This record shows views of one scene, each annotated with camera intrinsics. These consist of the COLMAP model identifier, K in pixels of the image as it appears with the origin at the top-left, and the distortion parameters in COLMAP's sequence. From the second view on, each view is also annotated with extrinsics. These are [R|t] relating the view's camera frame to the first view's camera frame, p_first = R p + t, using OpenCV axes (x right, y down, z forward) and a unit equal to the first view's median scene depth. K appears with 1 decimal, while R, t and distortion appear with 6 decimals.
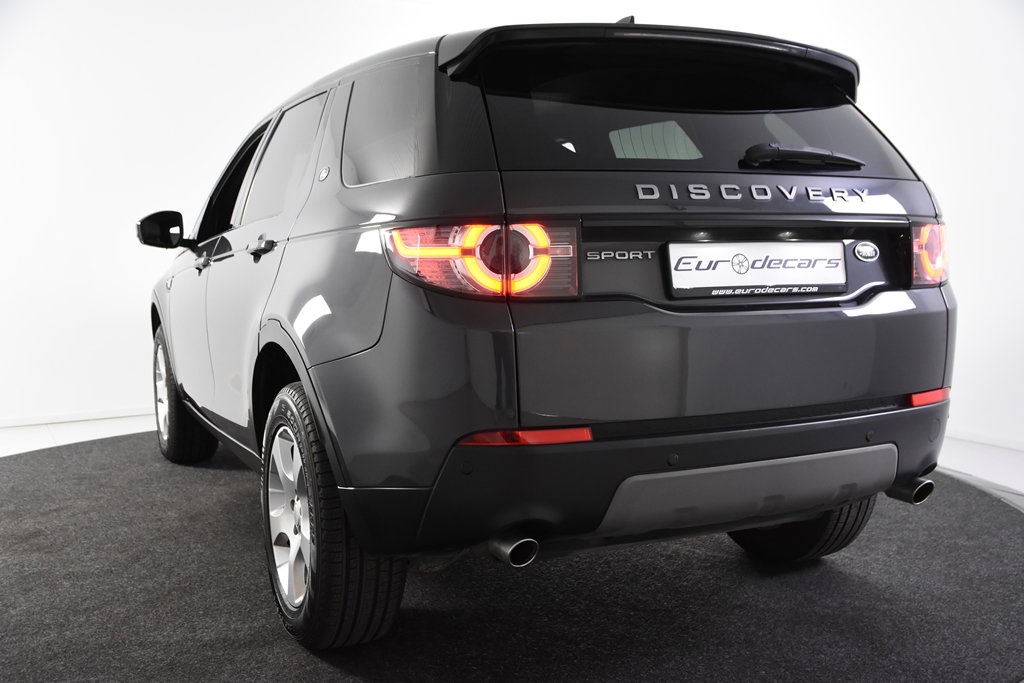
lens RADIAL K [[1063.0, 0, 512.0], [0, 1063.0, 341.5], [0, 0, 1]] dist [-0.007932, -0.004899]
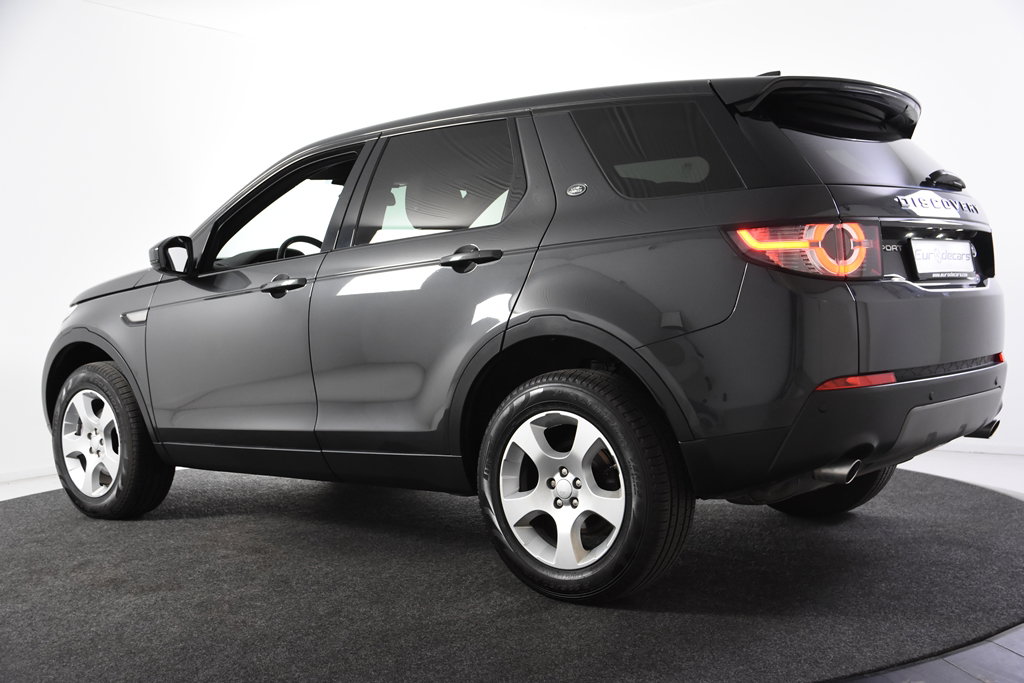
lens RADIAL K [[1264.4, 0, 512.0], [0, 1264.4, 341.5], [0, 0, 1]] dist [0.006779, -0.010878]
pose [[0.905152, -0.036520, 0.423516, -1.047347], [0.064626, 0.996544, -0.052188, 0.094009], [-0.420146, 0.074609, 0.904384, -0.260802]]
